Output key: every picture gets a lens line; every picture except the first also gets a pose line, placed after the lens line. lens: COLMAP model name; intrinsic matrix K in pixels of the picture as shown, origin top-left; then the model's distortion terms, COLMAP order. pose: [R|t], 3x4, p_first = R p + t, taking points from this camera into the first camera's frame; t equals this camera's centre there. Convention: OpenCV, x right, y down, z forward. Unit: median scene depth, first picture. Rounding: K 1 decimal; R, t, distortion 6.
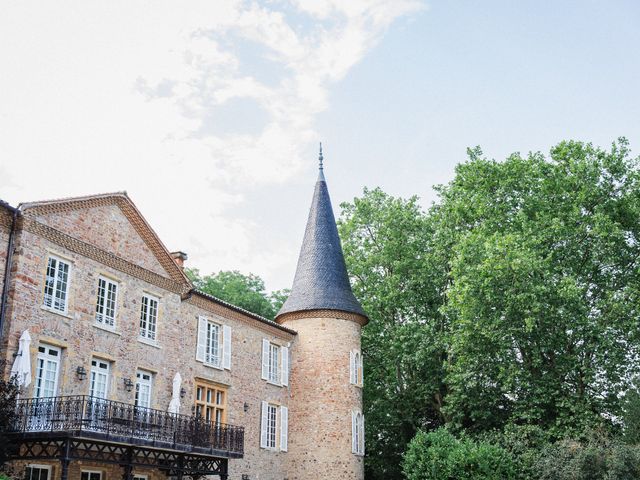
lens RADIAL K [[781.8, 0, 320.0], [0, 781.8, 240.0], [0, 0, 1]] dist [-0.012779, -0.015277]
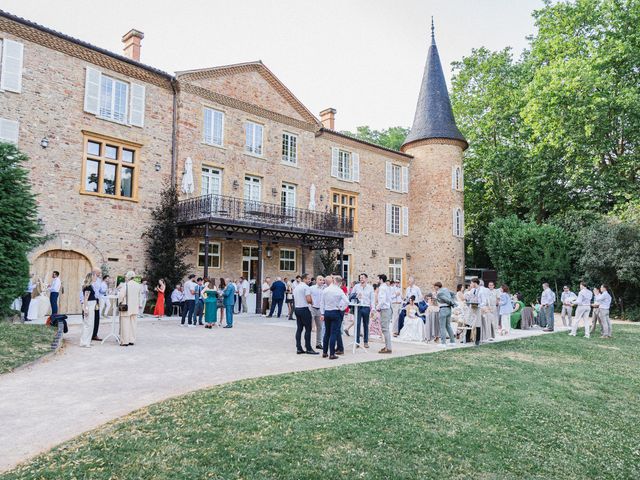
lens RADIAL K [[463.9, 0, 320.0], [0, 463.9, 240.0], [0, 0, 1]] dist [0.000220, -0.001453]
pose [[0.937302, -0.021757, -0.347839, 0.137042], [0.107113, 0.967727, 0.228102, 0.071233], [0.331651, -0.251059, 0.909383, 0.163769]]
